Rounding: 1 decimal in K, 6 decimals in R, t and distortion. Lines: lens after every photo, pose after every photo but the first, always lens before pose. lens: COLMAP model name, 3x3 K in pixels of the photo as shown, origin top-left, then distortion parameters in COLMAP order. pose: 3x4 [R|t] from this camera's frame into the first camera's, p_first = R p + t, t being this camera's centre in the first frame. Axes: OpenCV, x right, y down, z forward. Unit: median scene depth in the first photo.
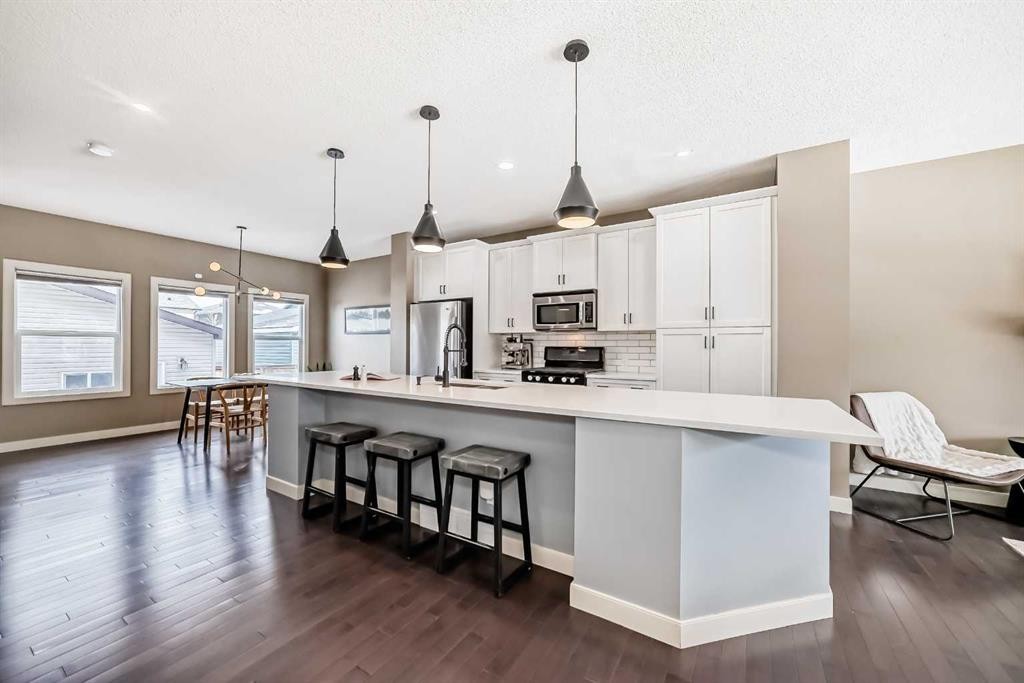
lens RADIAL K [[386.7, 0, 510.9], [0, 386.7, 347.3], [0, 0, 1]] dist [-0.001301, 0.000008]
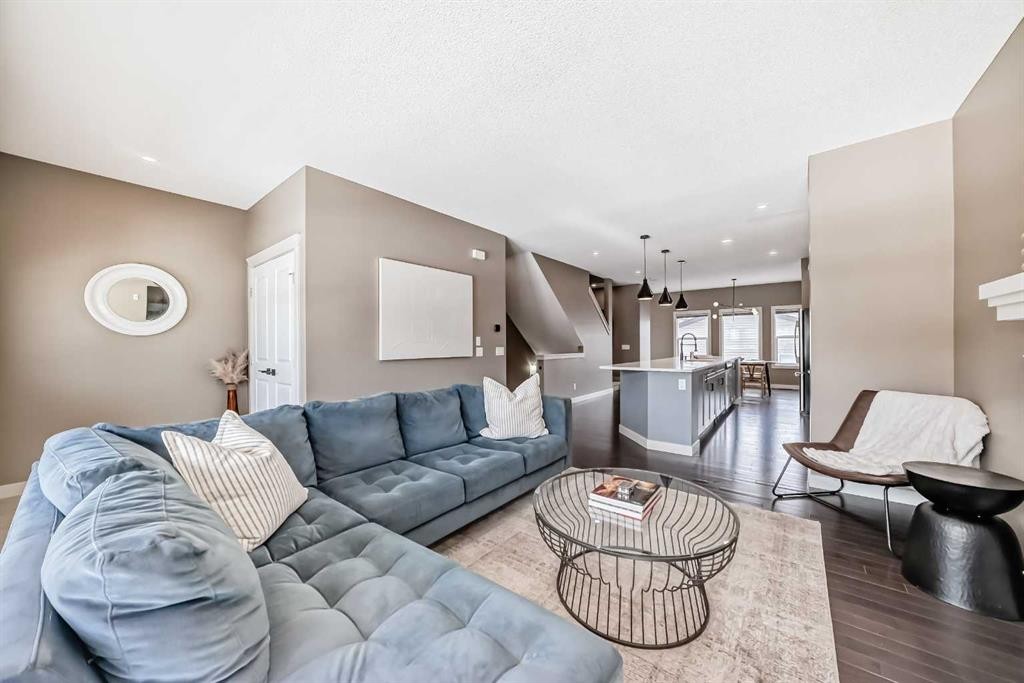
lens RADIAL K [[357.4, 0, 512.0], [0, 357.4, 341.5], [0, 0, 1]] dist [-0.021361, 0.000058]
pose [[-0.114178, -0.009820, -0.993412, 1.308773], [0.003132, 0.999943, -0.010245, 0.004988], [0.993455, -0.004281, -0.114140, 0.153790]]
